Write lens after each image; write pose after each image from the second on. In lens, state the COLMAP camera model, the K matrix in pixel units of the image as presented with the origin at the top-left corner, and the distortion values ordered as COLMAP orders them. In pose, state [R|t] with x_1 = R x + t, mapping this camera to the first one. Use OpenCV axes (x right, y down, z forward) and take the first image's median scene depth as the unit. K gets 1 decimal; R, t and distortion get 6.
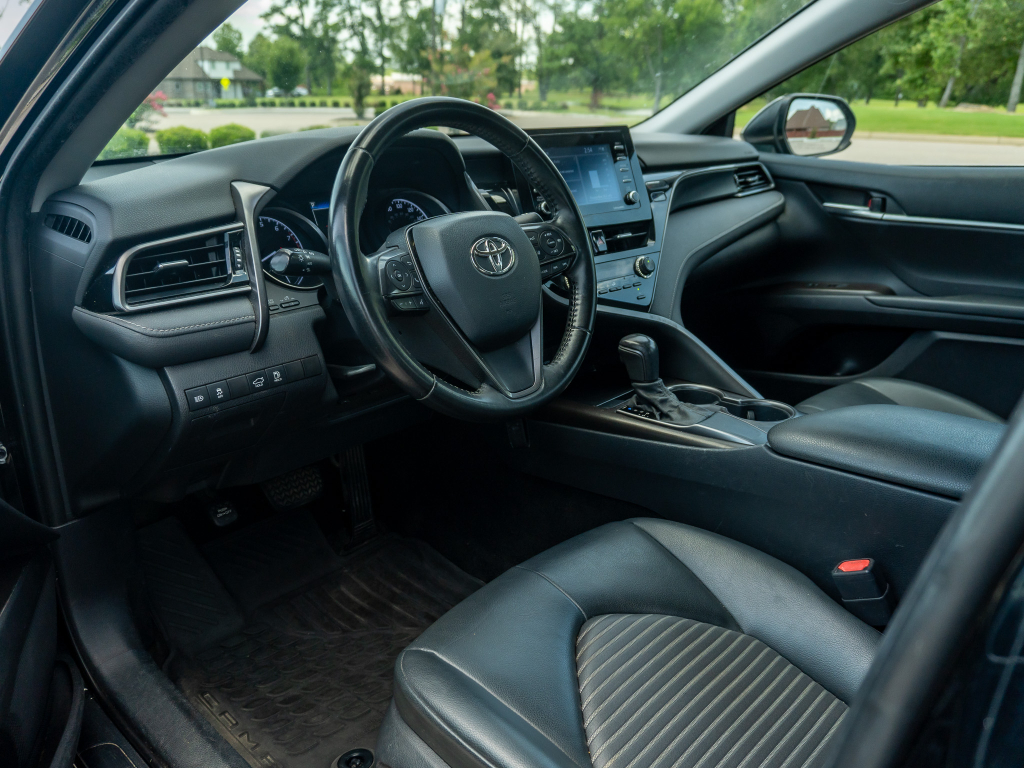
lens RADIAL K [[815.8, 0, 540.2], [0, 815.8, 386.2], [0, 0, 1]] dist [-0.011922, -0.007037]
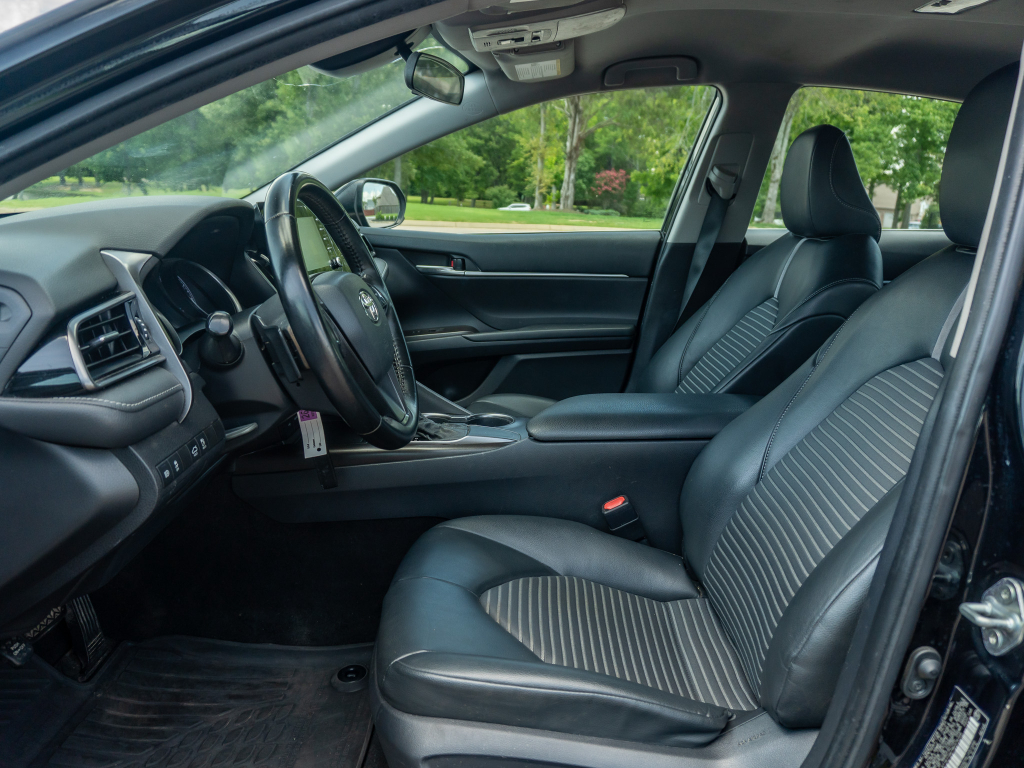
lens RADIAL K [[815.8, 0, 512.6], [0, 815.8, 384.1], [0, 0, 1]] dist [-0.011922, -0.007037]
pose [[0.736517, -0.134525, 0.662907, -0.471486], [0.200132, 0.979485, -0.023586, 0.010489], [-0.646134, 0.150041, 0.748330, 0.014954]]
